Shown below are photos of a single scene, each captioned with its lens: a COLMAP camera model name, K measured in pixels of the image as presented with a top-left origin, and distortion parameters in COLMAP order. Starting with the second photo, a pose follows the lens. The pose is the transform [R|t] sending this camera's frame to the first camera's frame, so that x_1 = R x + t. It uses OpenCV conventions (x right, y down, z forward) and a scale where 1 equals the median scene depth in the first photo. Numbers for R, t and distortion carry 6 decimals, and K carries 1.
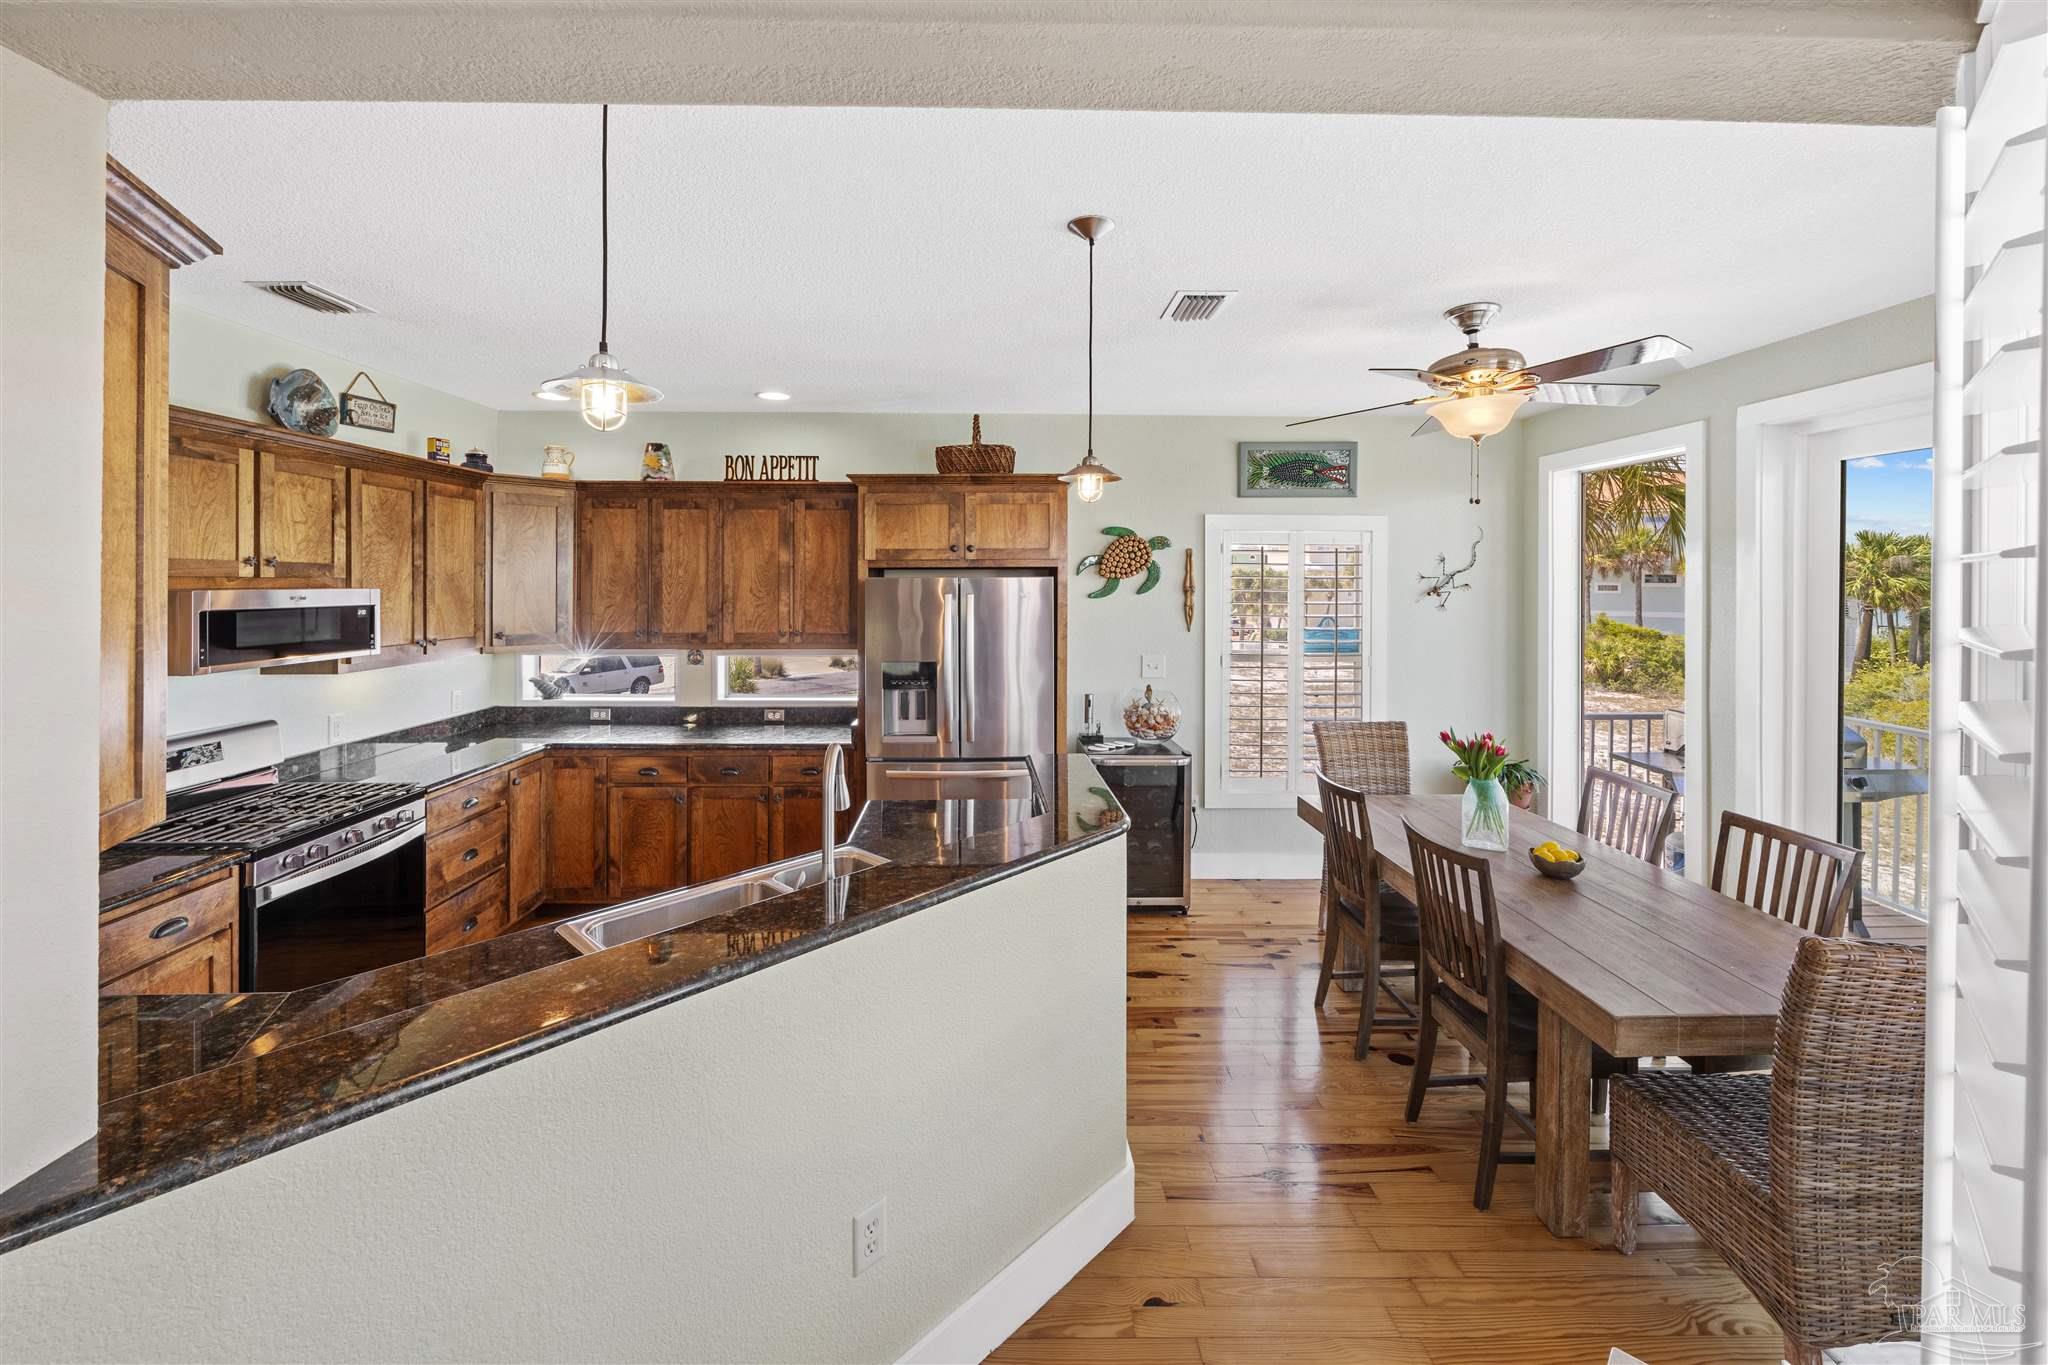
lens RADIAL K [[831.2, 0, 1006.6], [0, 831.2, 582.1], [0, 0, 1]] dist [-0.000379, 0.000059]
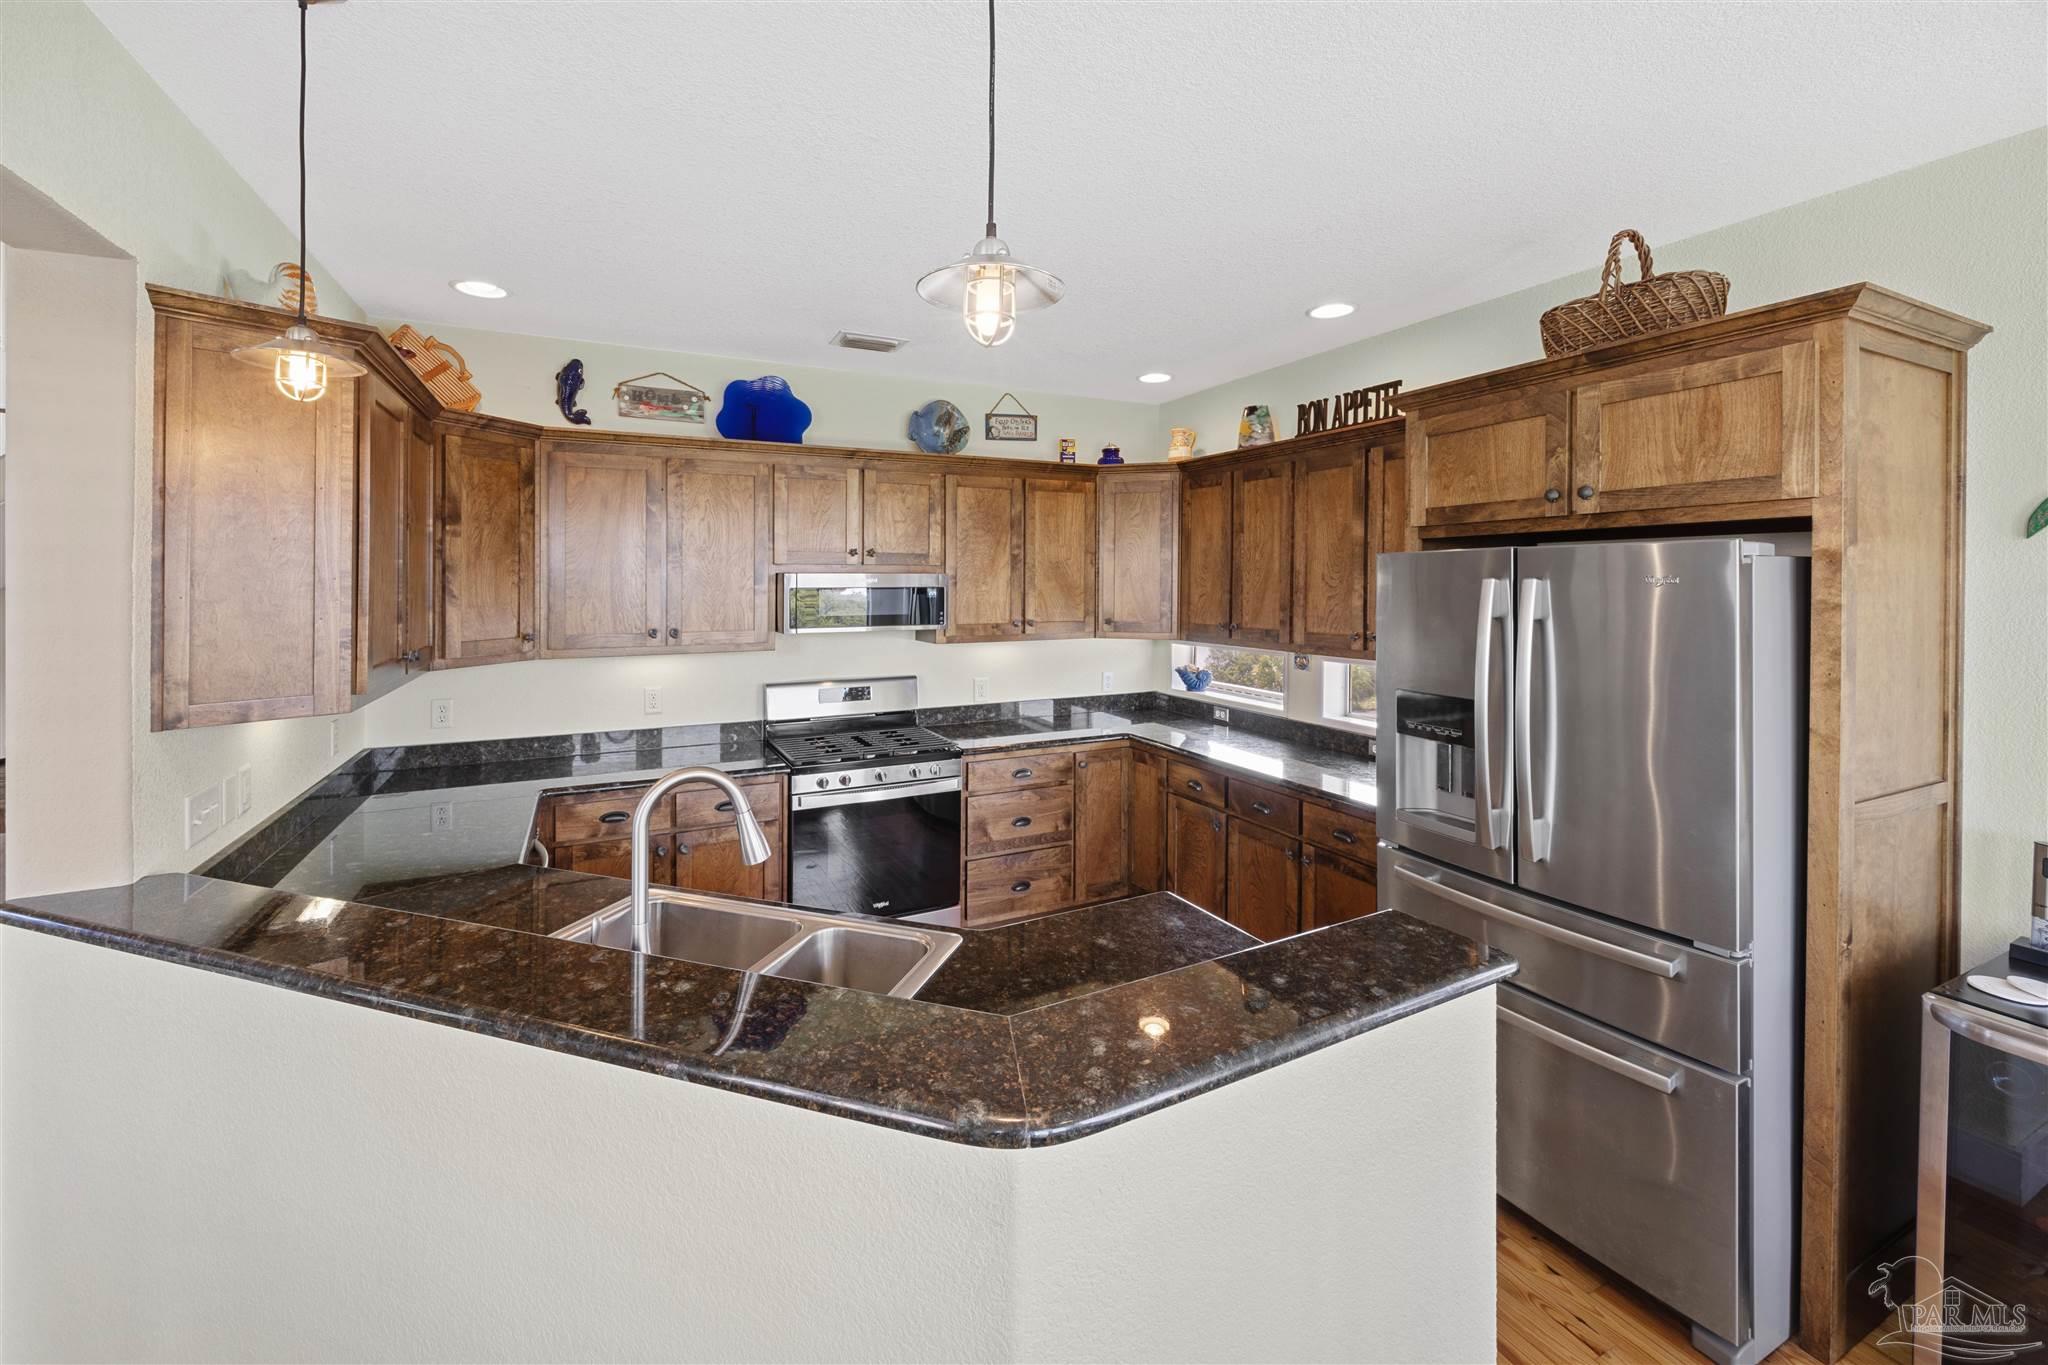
lens RADIAL K [[831.2, 0, 1006.6], [0, 831.2, 582.1], [0, 0, 1]] dist [-0.000379, 0.000059]
pose [[0.427842, -0.000214, -0.903853, 0.271867], [0.000481, 1.000000, -0.000009, 0.015462], [0.903853, -0.000431, 0.427842, 0.448382]]
